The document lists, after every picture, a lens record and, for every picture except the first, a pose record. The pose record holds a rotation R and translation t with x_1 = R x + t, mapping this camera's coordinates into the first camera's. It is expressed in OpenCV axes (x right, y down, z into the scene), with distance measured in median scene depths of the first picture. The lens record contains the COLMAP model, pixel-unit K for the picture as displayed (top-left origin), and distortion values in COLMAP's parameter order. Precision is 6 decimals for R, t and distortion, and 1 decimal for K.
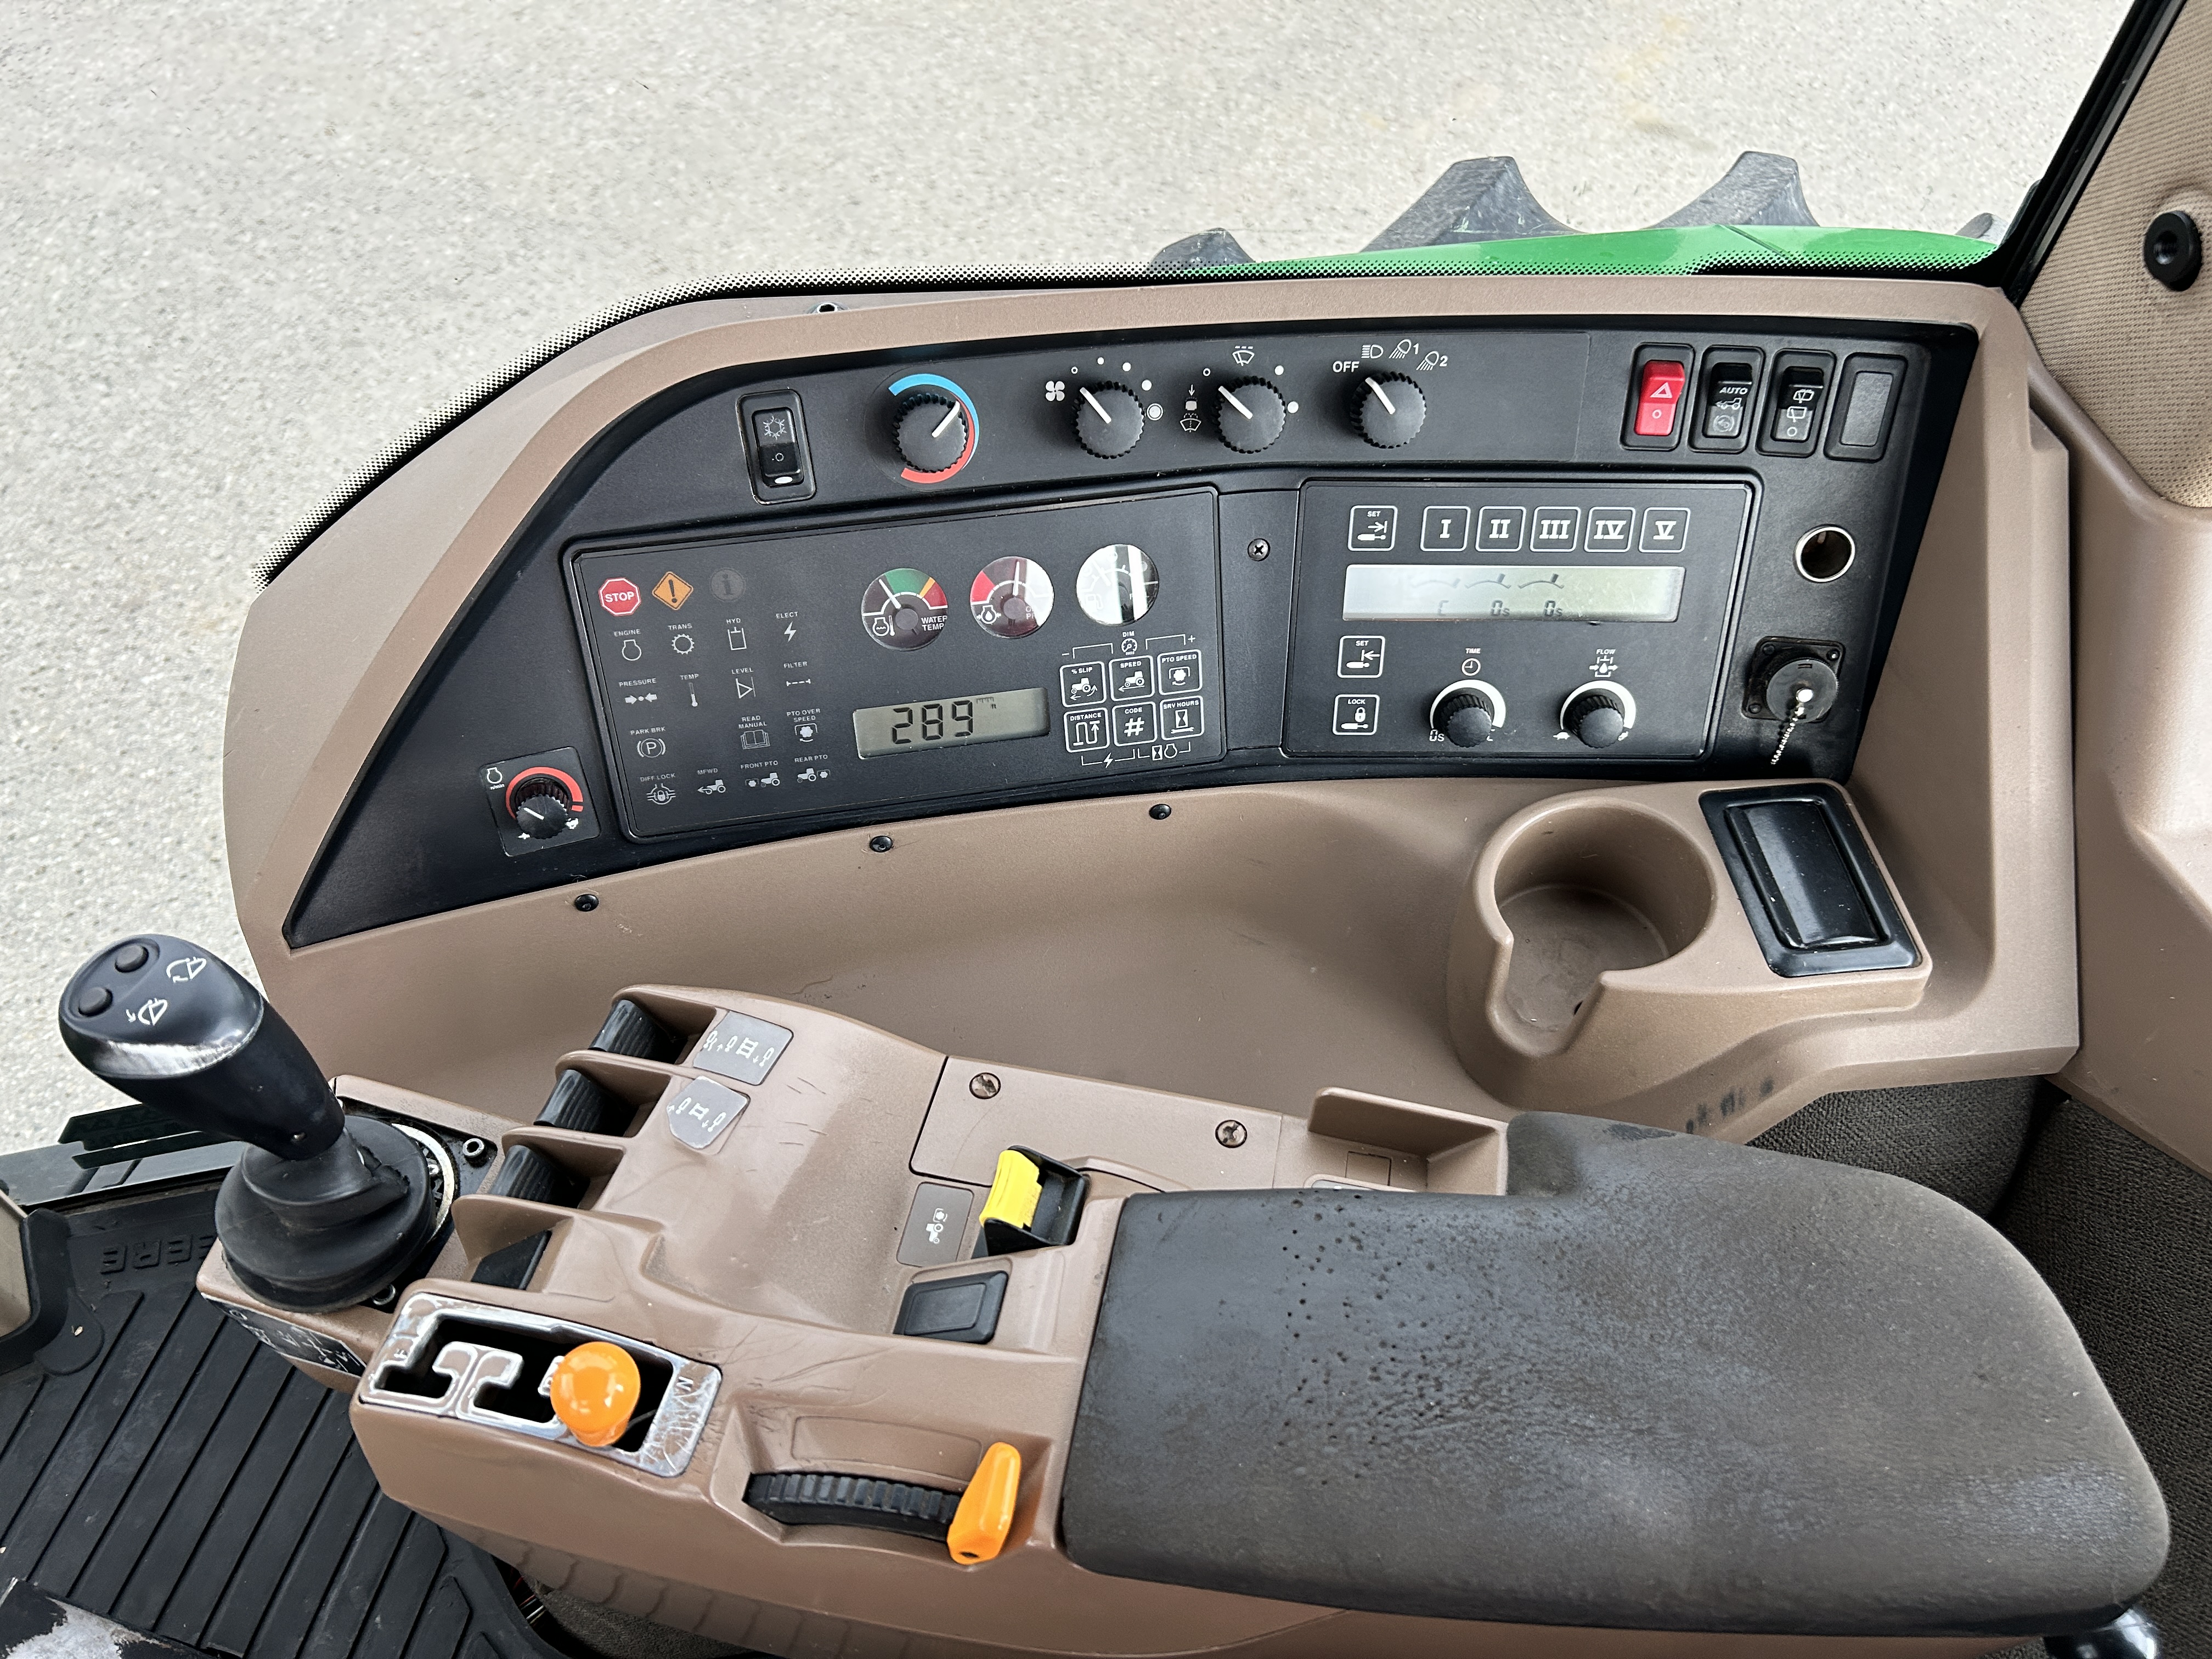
lens RADIAL K [[1674.0, 0, 1114.5], [0, 1674.0, 839.8], [0, 0, 1]] dist [0.048895, -0.055434]
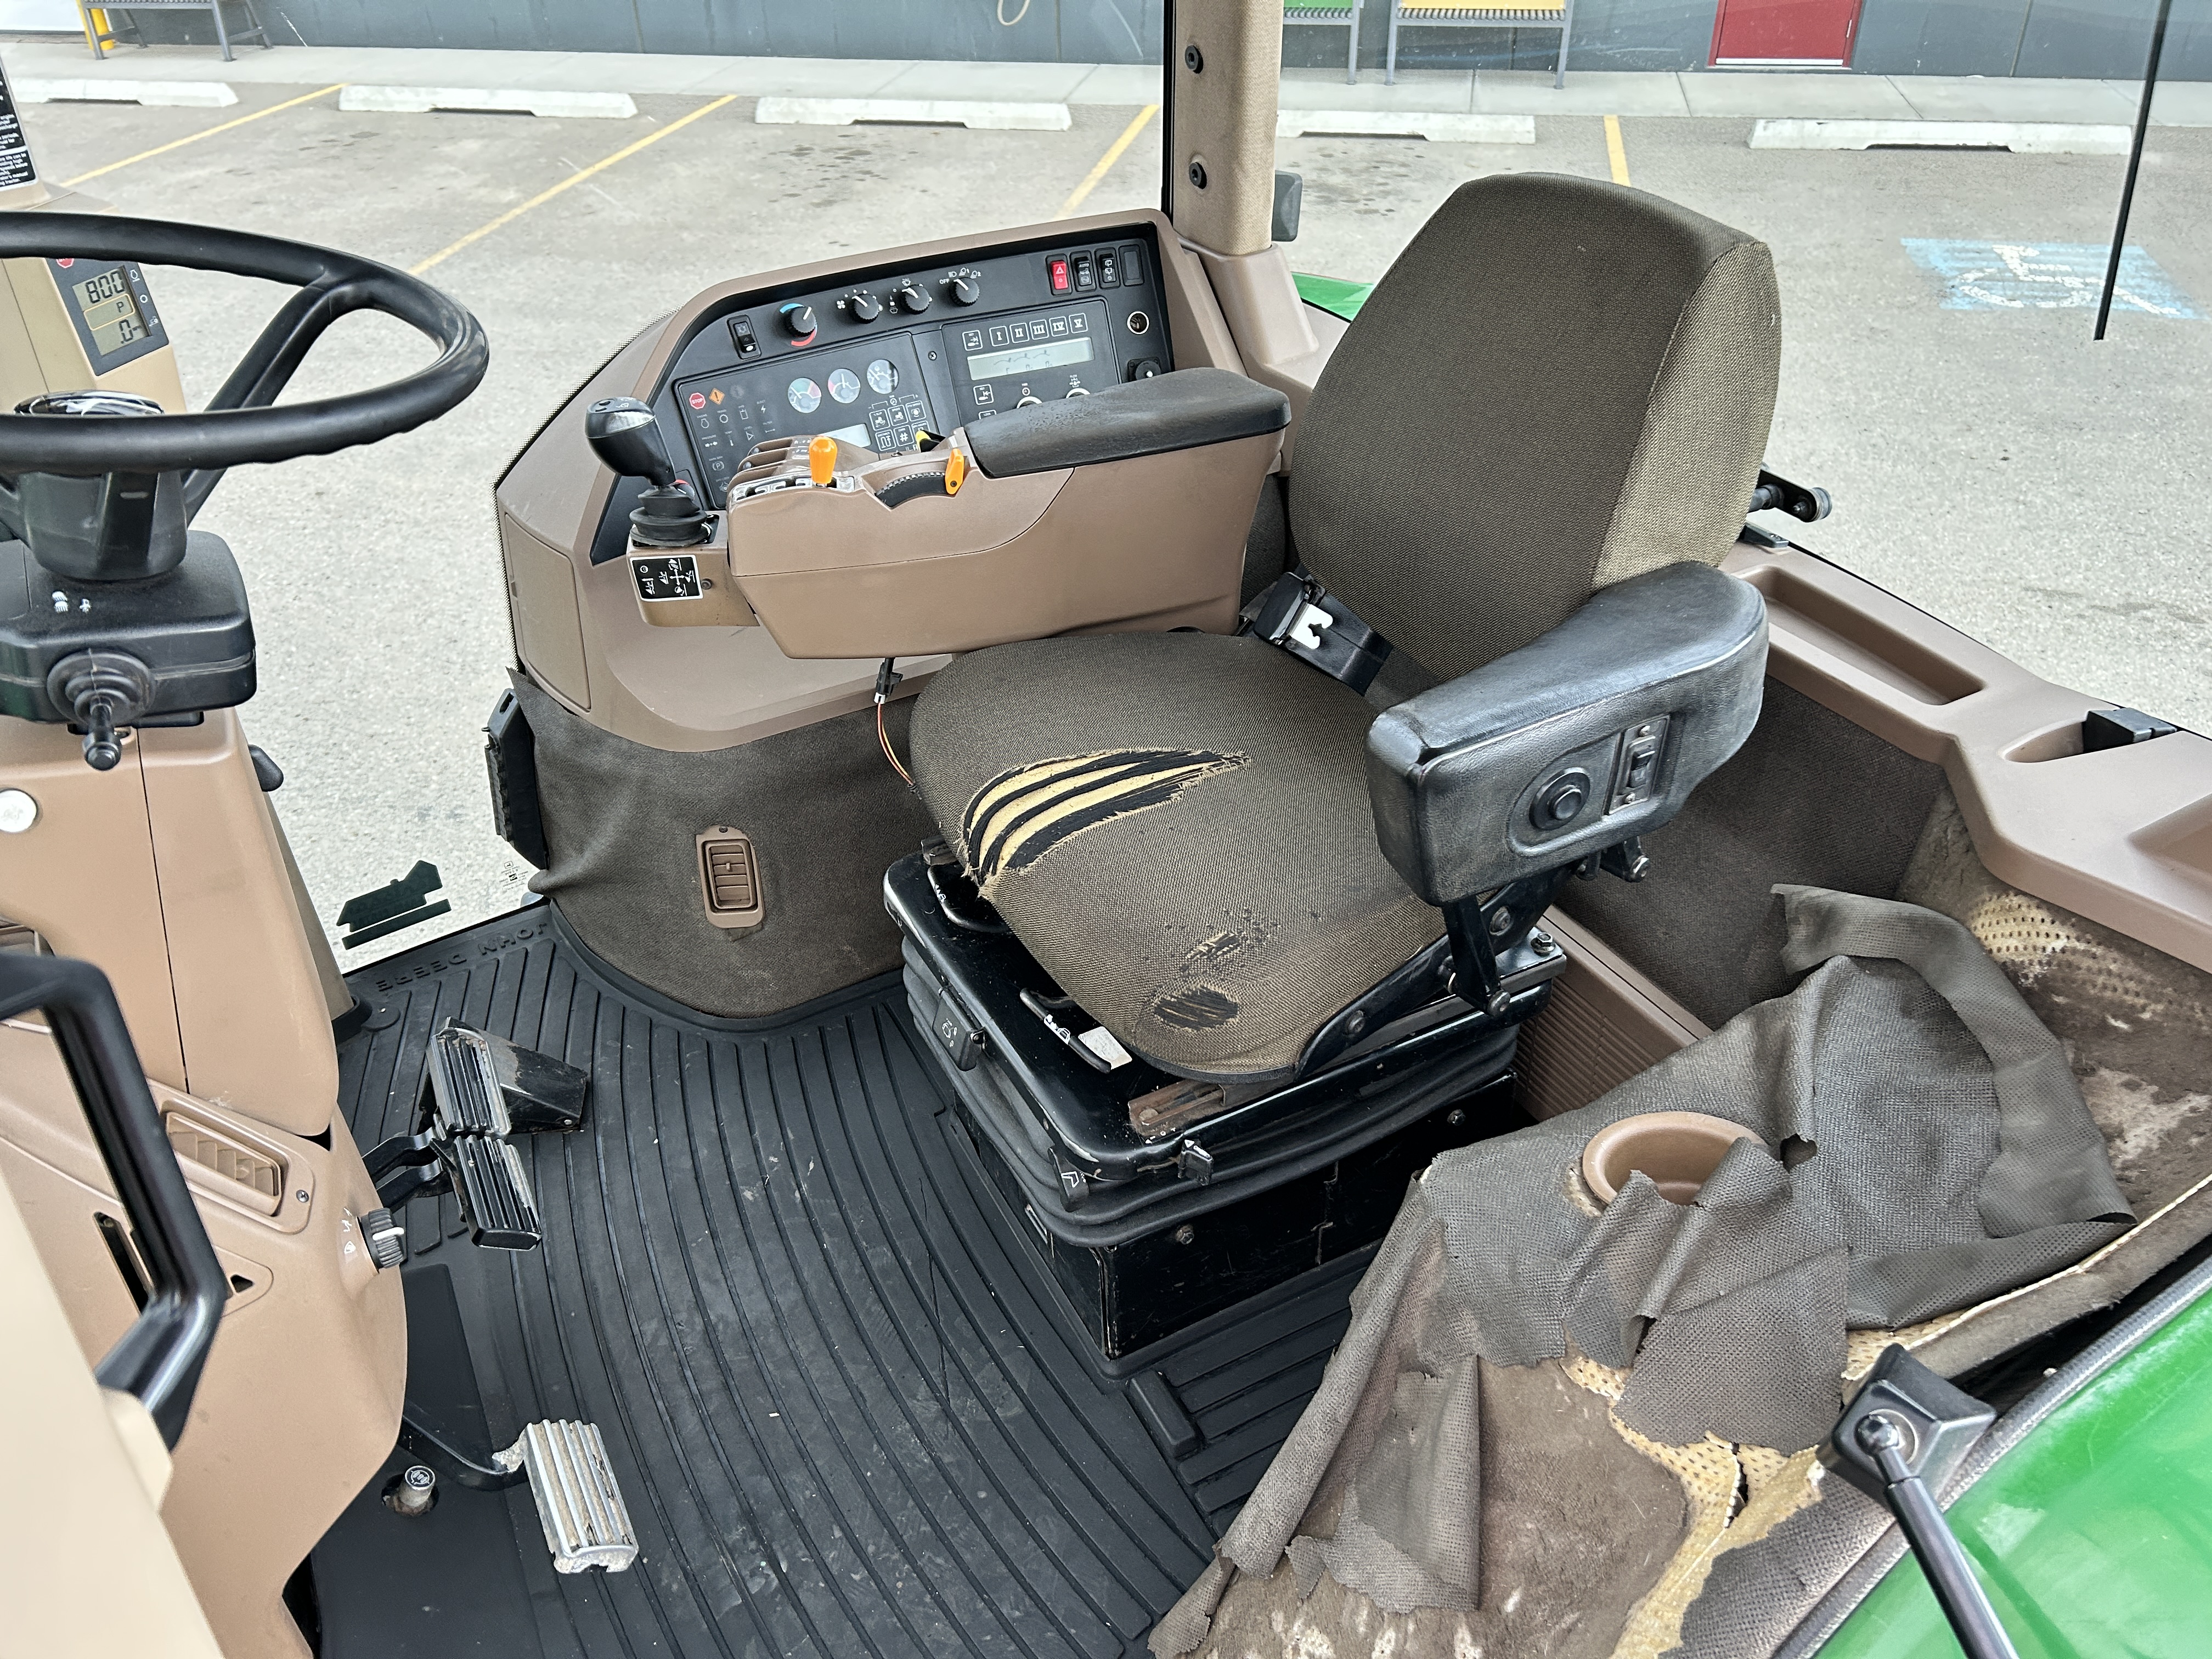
lens RADIAL K [[1674.0, 0, 1114.5], [0, 1674.0, 839.8], [0, 0, 1]] dist [0.048895, -0.055434]
pose [[0.924878, -0.259253, 0.278187, -0.565755], [0.325074, 0.918612, -0.224673, 1.180225], [-0.197299, 0.298227, 0.933881, -1.230674]]
